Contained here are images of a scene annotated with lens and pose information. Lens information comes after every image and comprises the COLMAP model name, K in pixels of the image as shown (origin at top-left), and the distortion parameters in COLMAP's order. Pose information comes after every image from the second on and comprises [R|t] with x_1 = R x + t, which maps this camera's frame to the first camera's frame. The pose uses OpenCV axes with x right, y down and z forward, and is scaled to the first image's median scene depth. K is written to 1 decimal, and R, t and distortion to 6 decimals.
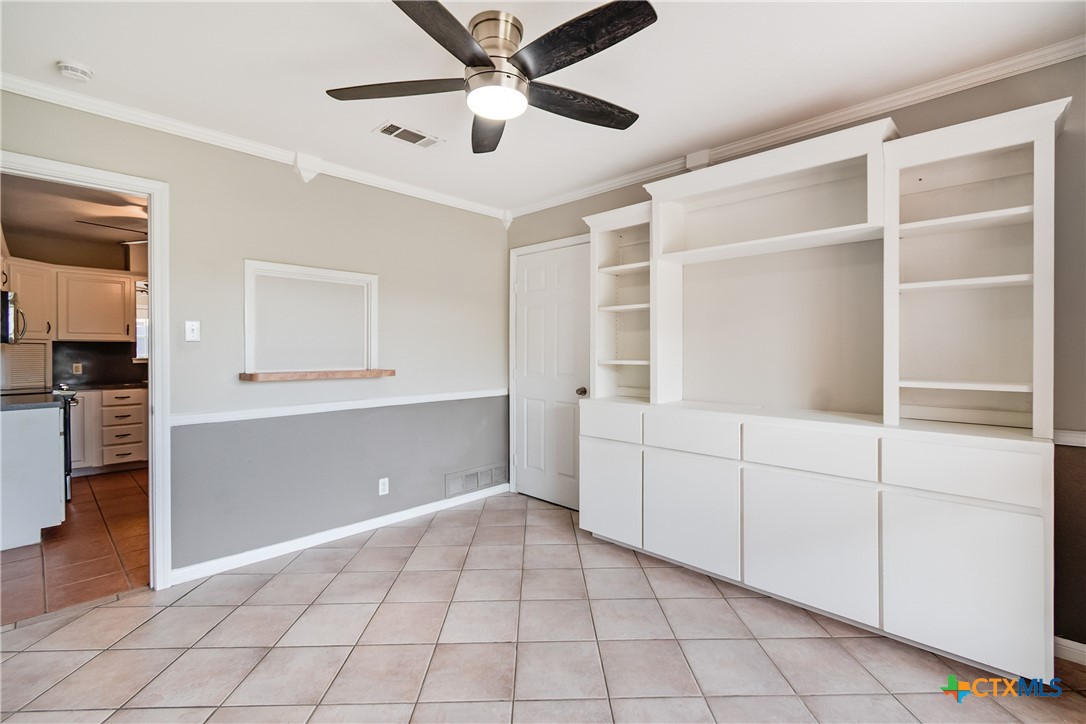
lens RADIAL K [[483.1, 0, 547.6], [0, 483.1, 353.0], [0, 0, 1]] dist [0.000782, -0.000228]
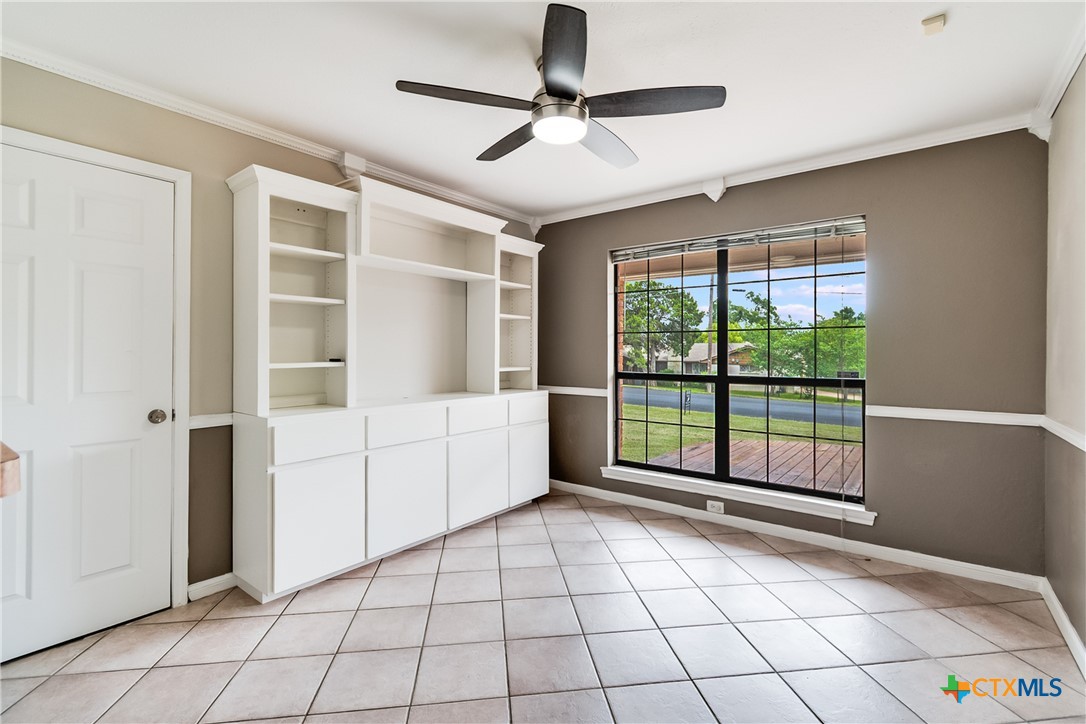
lens RADIAL K [[483.1, 0, 547.6], [0, 483.1, 353.0], [0, 0, 1]] dist [0.000782, -0.000228]
pose [[-0.096808, -0.007734, 0.995273, -0.885301], [0.001588, 0.999967, 0.007925, -0.010468], [-0.995302, 0.002348, -0.096793, 0.831614]]
